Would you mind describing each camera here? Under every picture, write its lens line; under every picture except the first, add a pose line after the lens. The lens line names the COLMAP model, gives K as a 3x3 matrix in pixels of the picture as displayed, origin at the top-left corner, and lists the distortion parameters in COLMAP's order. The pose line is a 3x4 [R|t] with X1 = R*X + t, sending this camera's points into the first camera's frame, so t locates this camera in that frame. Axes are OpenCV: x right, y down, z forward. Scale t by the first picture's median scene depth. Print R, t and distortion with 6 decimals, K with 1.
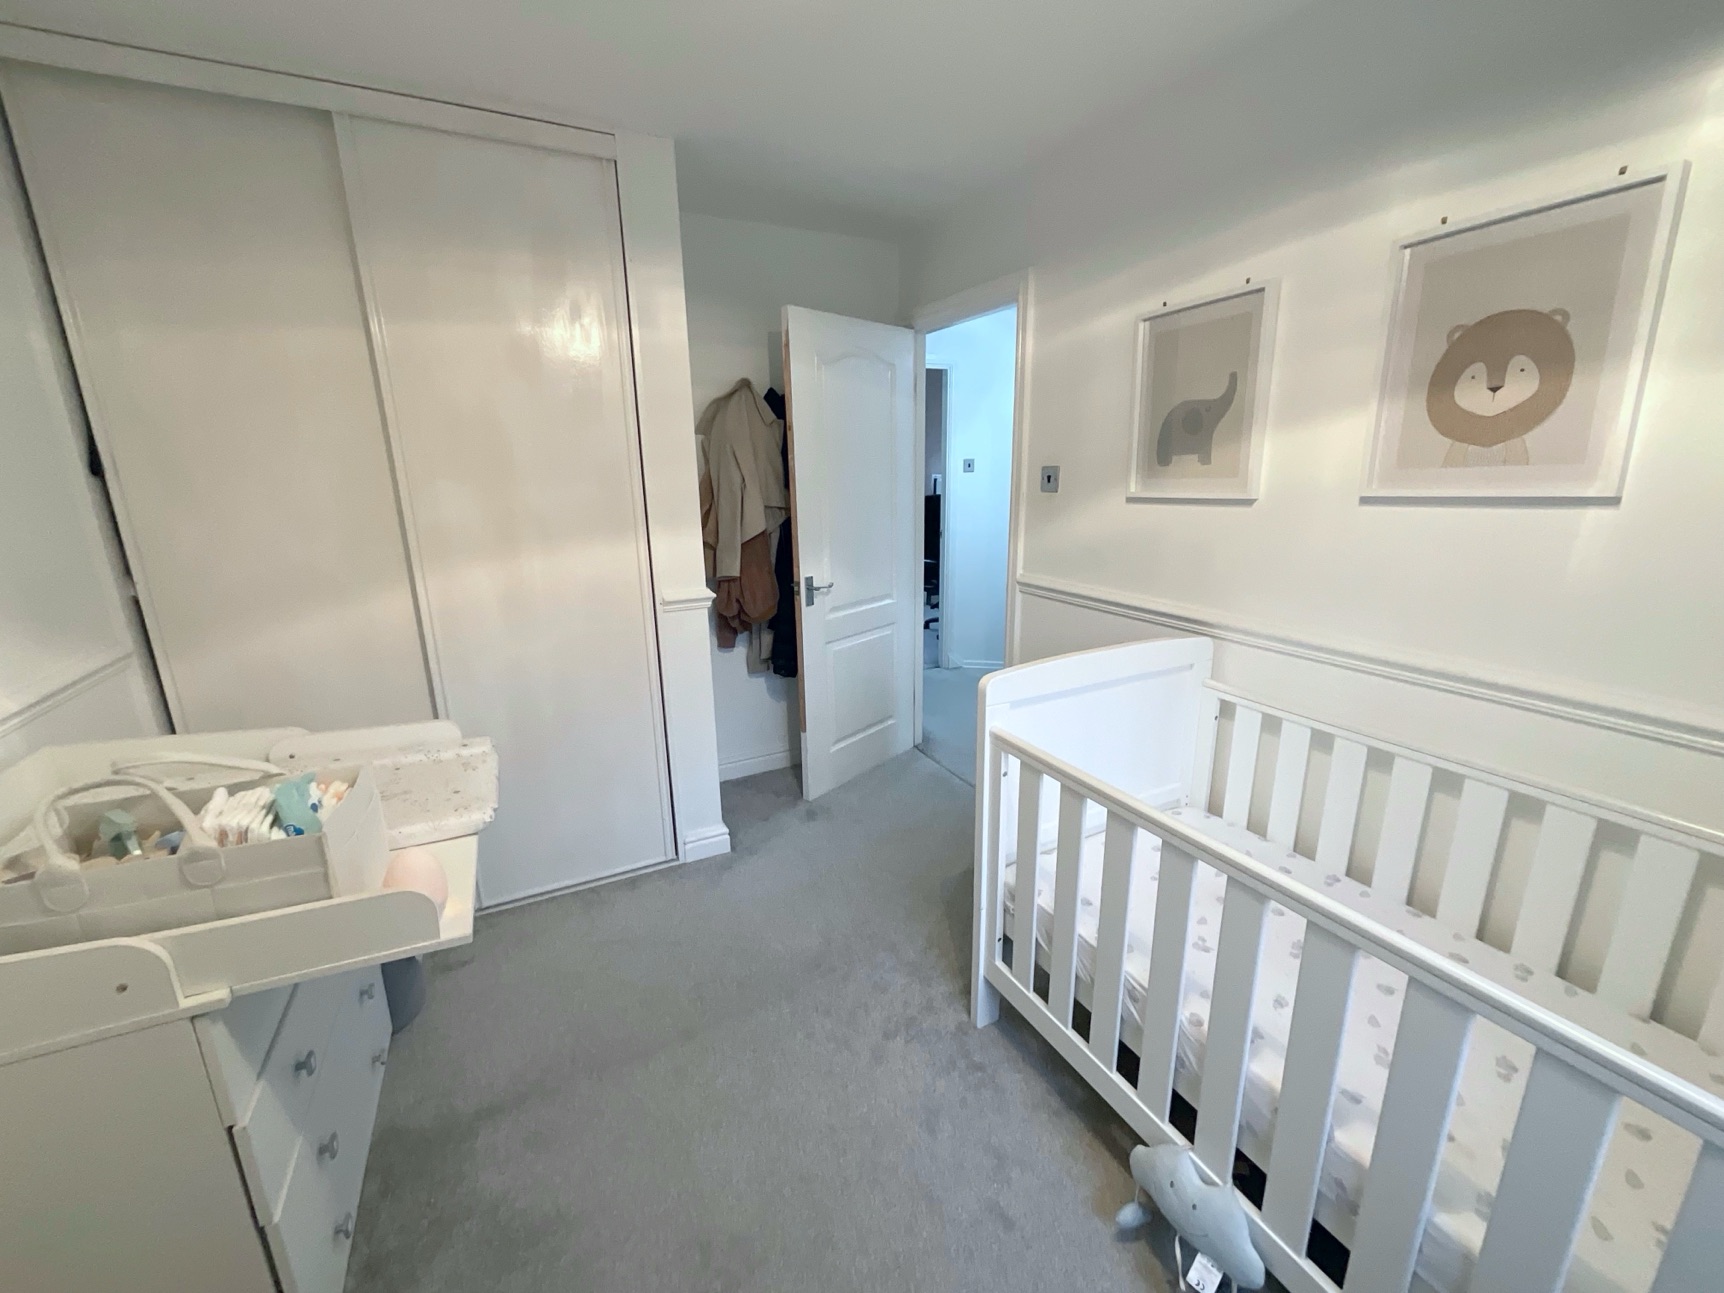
lens RADIAL K [[701.3, 0, 865.2], [0, 701.3, 648.8], [0, 0, 1]] dist [-0.004911, 0.002780]
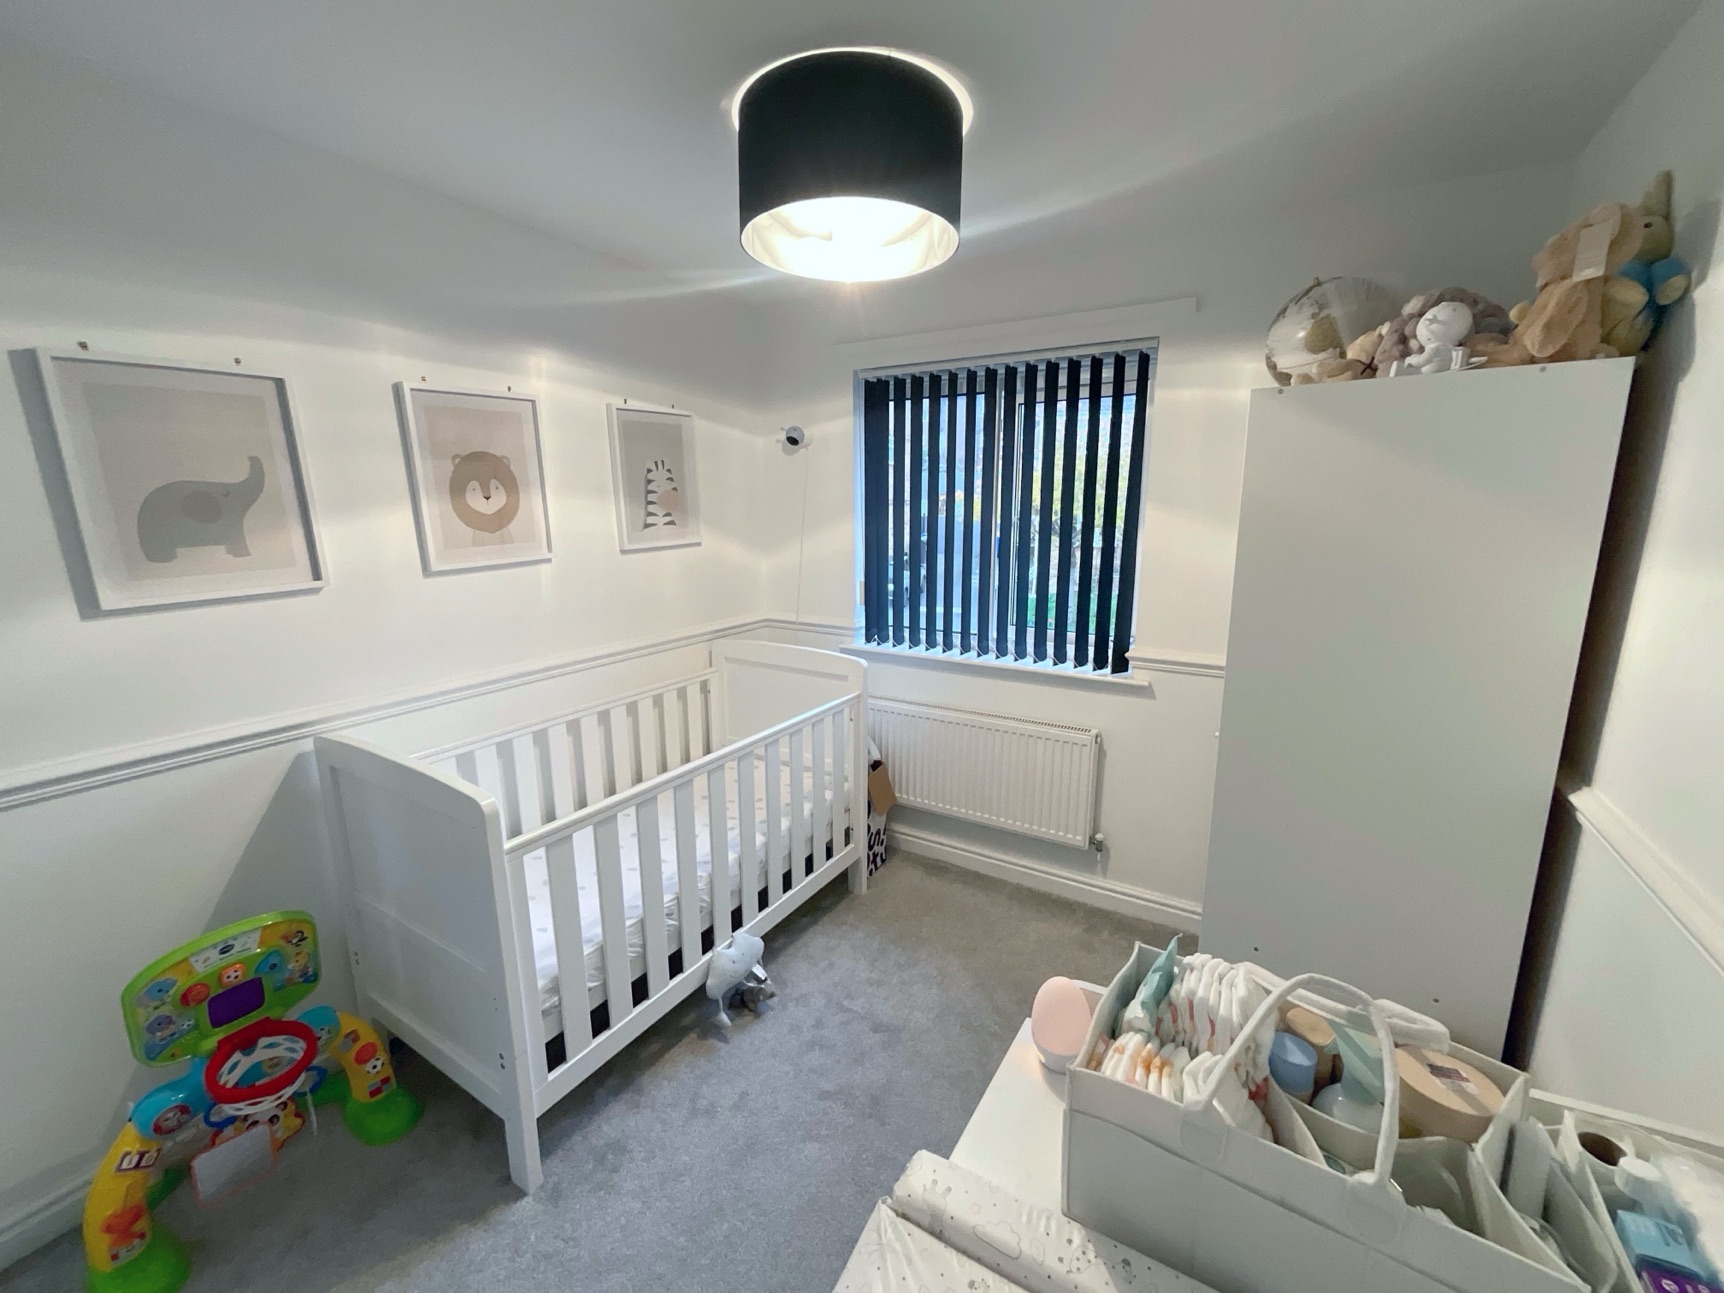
lens RADIAL K [[701.3, 0, 860.6], [0, 701.3, 643.9], [0, 0, 1]] dist [-0.004911, 0.002780]
pose [[-0.523051, -0.152656, 0.838519, -0.665041], [0.228855, 0.922543, 0.310708, -0.259048], [-0.821001, 0.354416, -0.447601, 0.803355]]
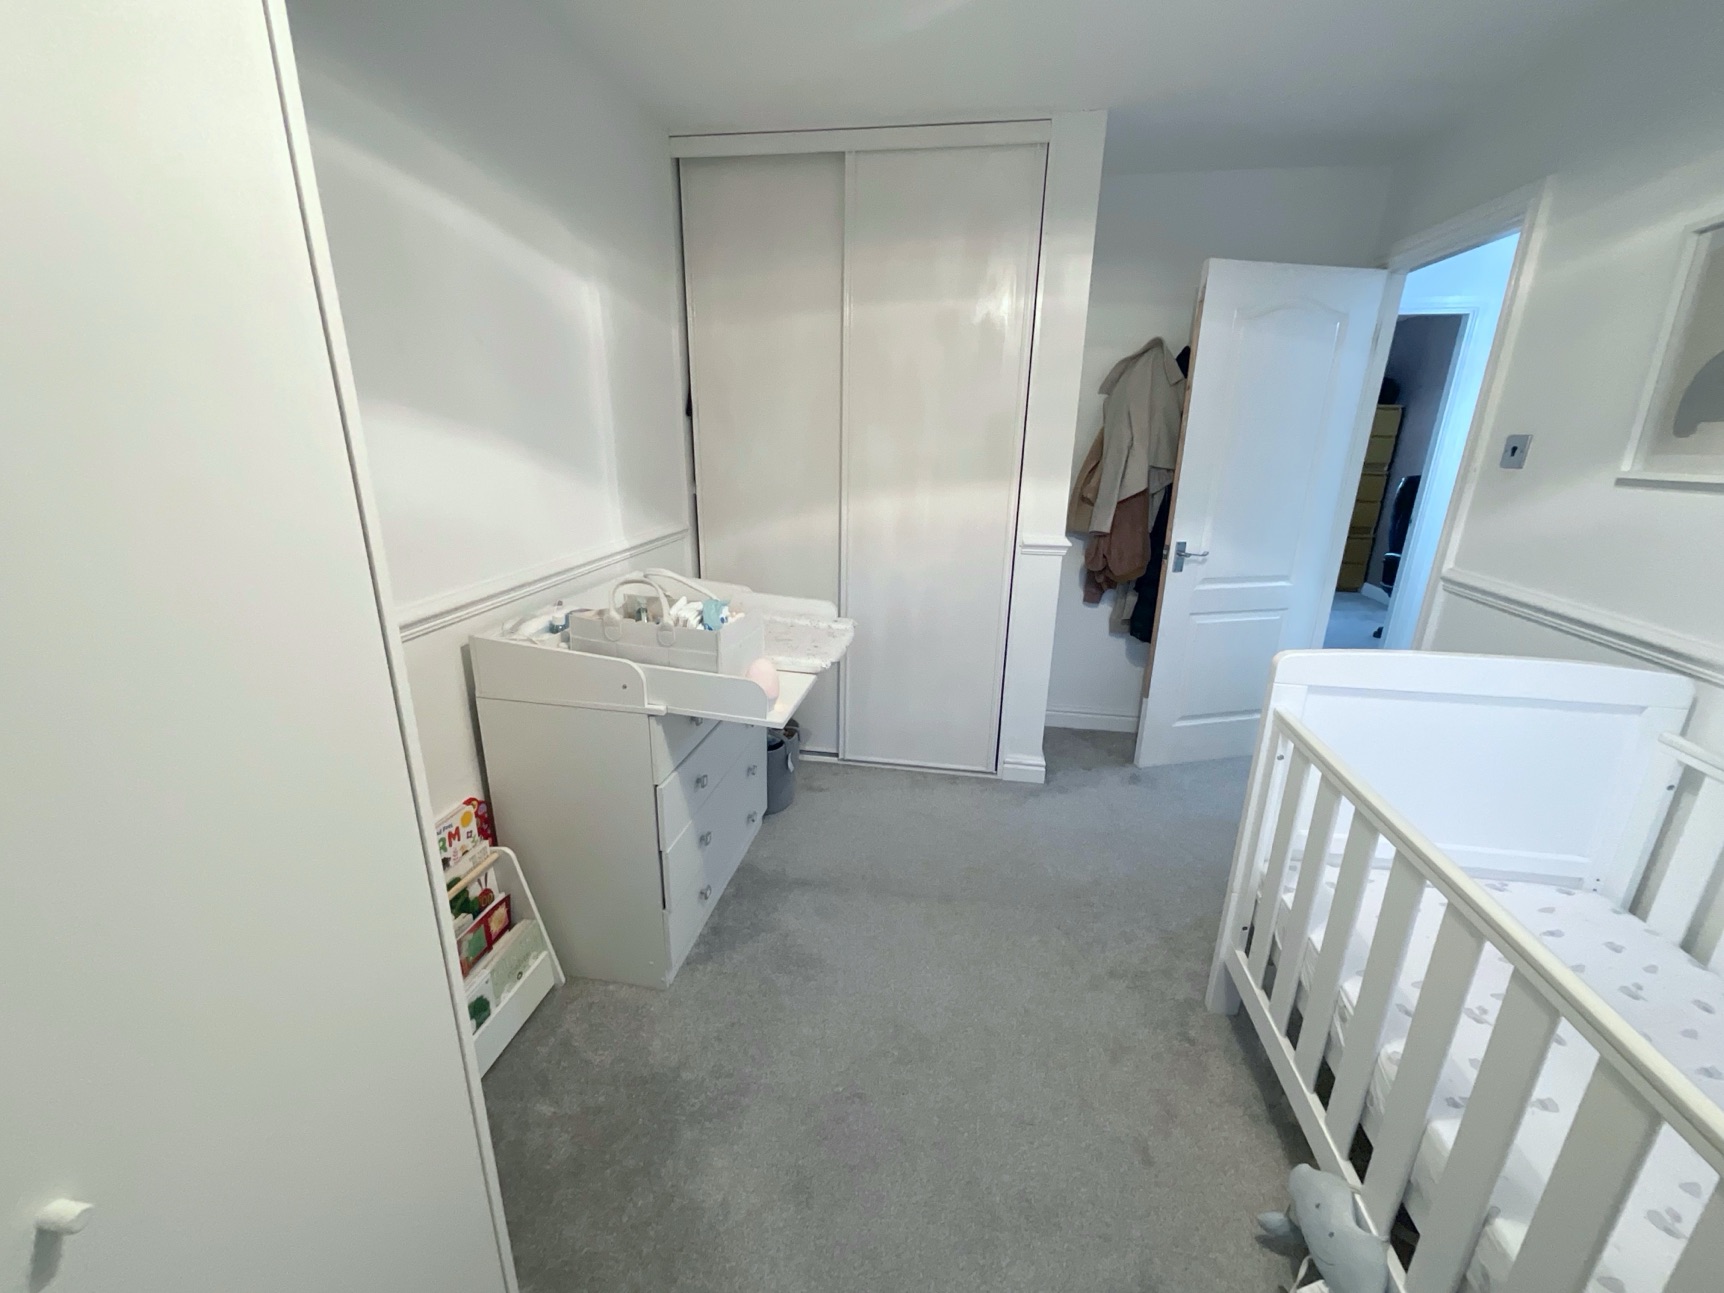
lens RADIAL K [[701.3, 0, 859.7], [0, 701.3, 647.4], [0, 0, 1]] dist [-0.004911, 0.002780]
pose [[0.803310, 0.205580, -0.558954, 0.205946], [-0.179831, 0.978455, 0.101422, 0.034402], [0.567762, 0.019044, 0.822973, -0.083711]]
